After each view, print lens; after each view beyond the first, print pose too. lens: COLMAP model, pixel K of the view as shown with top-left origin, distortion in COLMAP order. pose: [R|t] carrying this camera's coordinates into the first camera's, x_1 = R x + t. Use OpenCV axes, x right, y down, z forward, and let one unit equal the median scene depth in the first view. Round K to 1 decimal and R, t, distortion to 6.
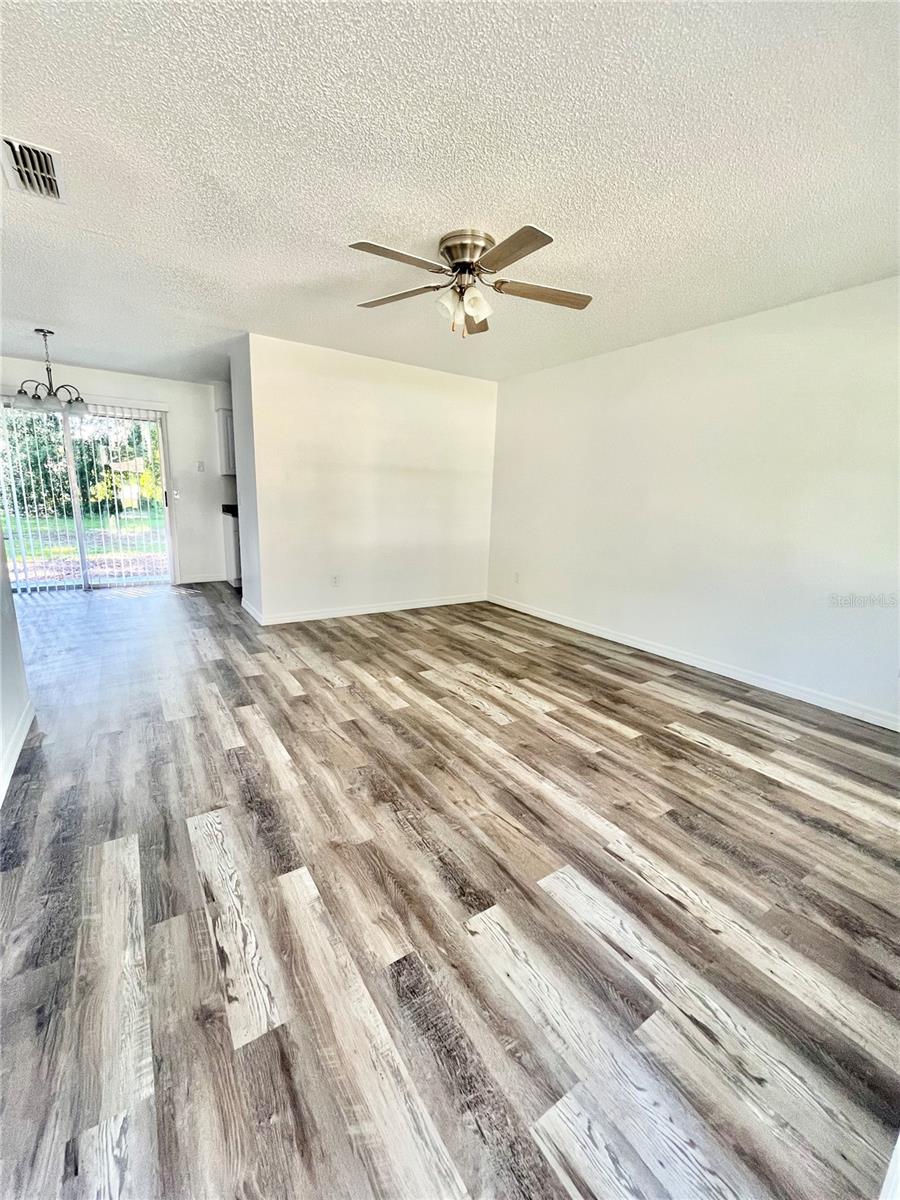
lens RADIAL K [[486.9, 0, 445.0], [0, 486.9, 590.0], [0, 0, 1]] dist [-0.000135, -0.000570]
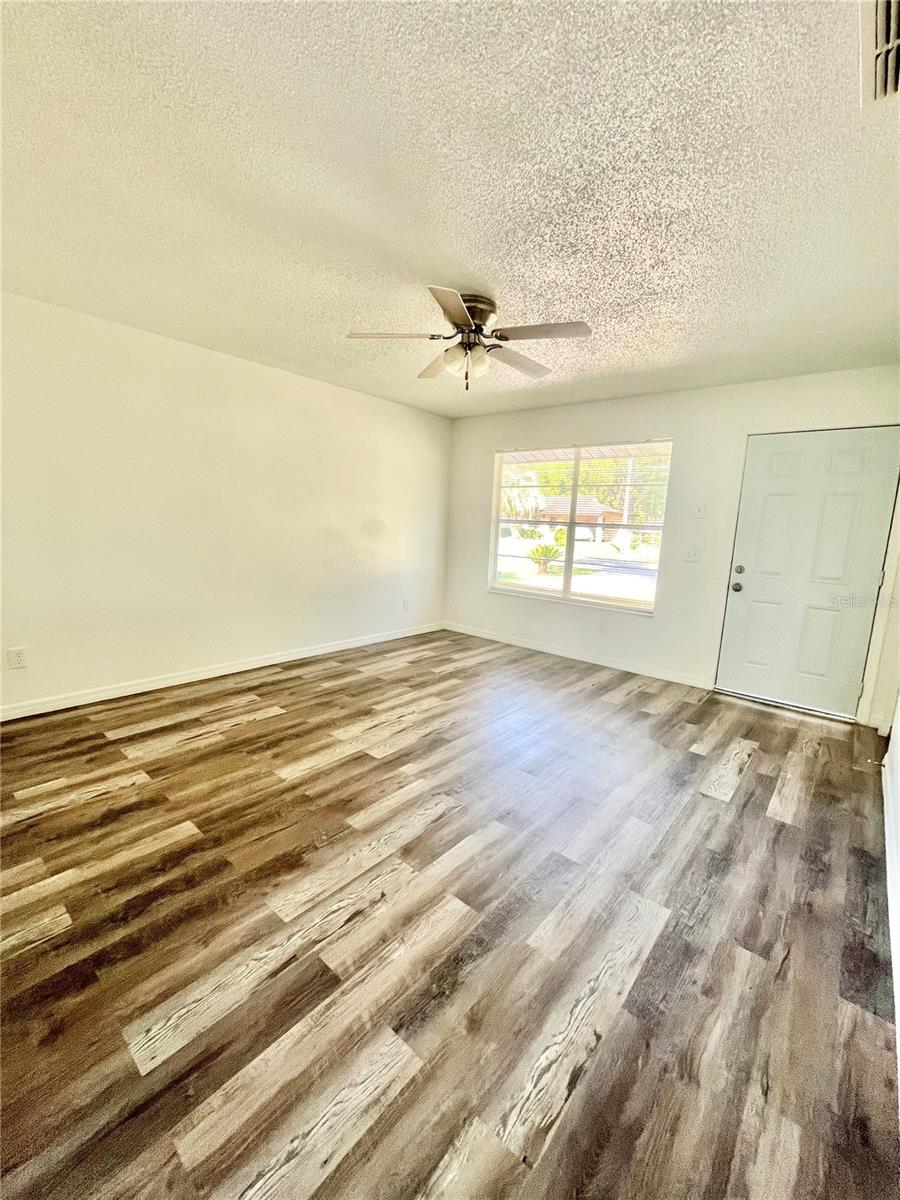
lens RADIAL K [[486.9, 0, 442.9], [0, 486.9, 600.9], [0, 0, 1]] dist [-0.000135, -0.000570]
pose [[-0.265919, -0.202307, 0.942528, -0.744966], [0.132784, 0.960724, 0.243676, -0.245086], [-0.954806, 0.189951, -0.228612, 0.988749]]
